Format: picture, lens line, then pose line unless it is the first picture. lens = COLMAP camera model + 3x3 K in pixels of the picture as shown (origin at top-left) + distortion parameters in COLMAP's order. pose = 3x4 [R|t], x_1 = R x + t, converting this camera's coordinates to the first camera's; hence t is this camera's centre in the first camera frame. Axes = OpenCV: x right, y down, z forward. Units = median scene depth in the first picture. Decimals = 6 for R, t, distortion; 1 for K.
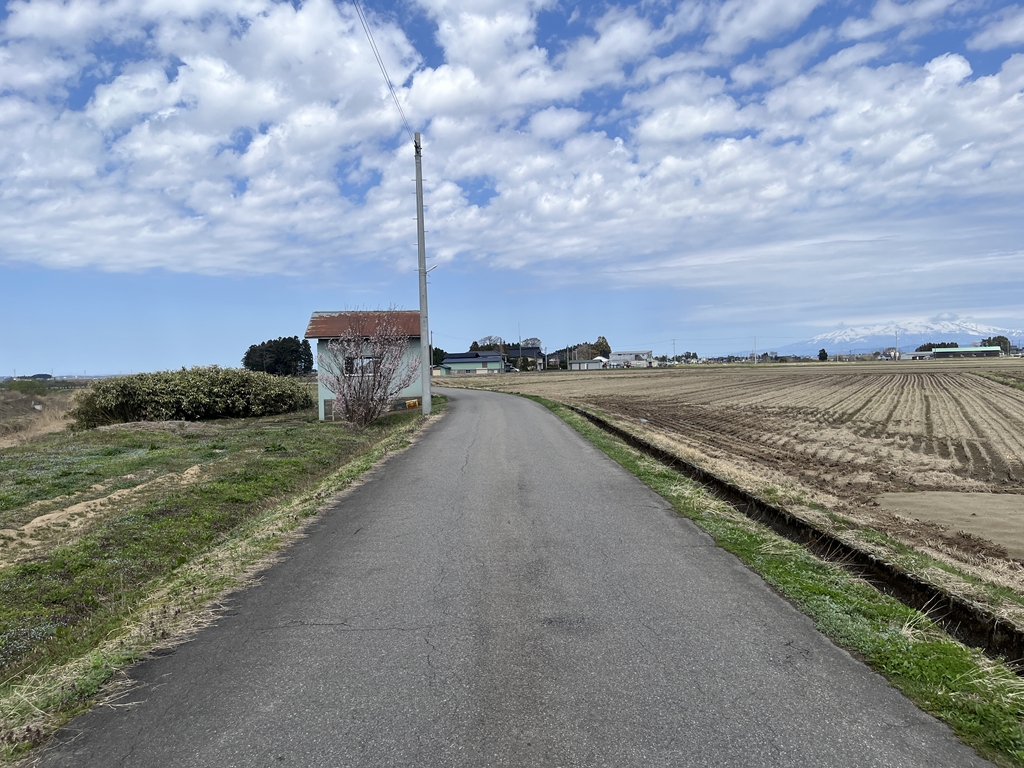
lens RADIAL K [[774.4, 0, 516.1], [0, 774.4, 376.9], [0, 0, 1]] dist [0.066317, -0.093251]
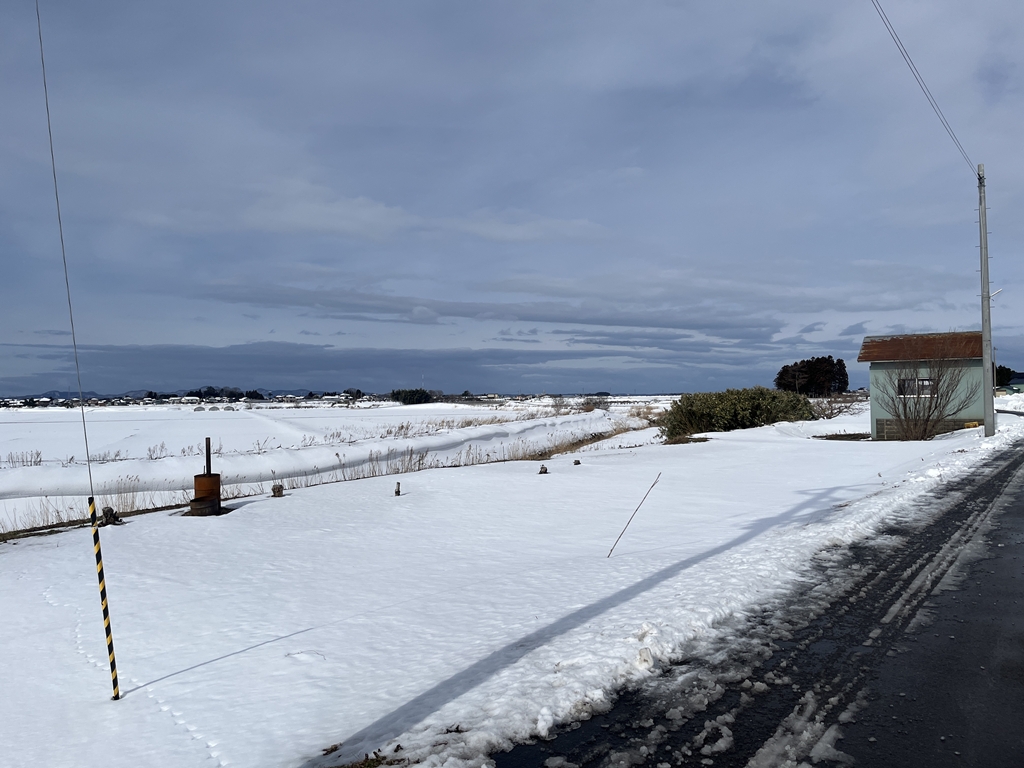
lens RADIAL K [[774.4, 0, 503.0], [0, 774.4, 384.5], [0, 0, 1]] dist [0.066317, -0.093251]
pose [[0.784745, 0.003770, -0.619807, 0.013394], [-0.013583, 0.999846, -0.011116, 0.000959], [0.619670, 0.017143, 0.784675, -0.130516]]
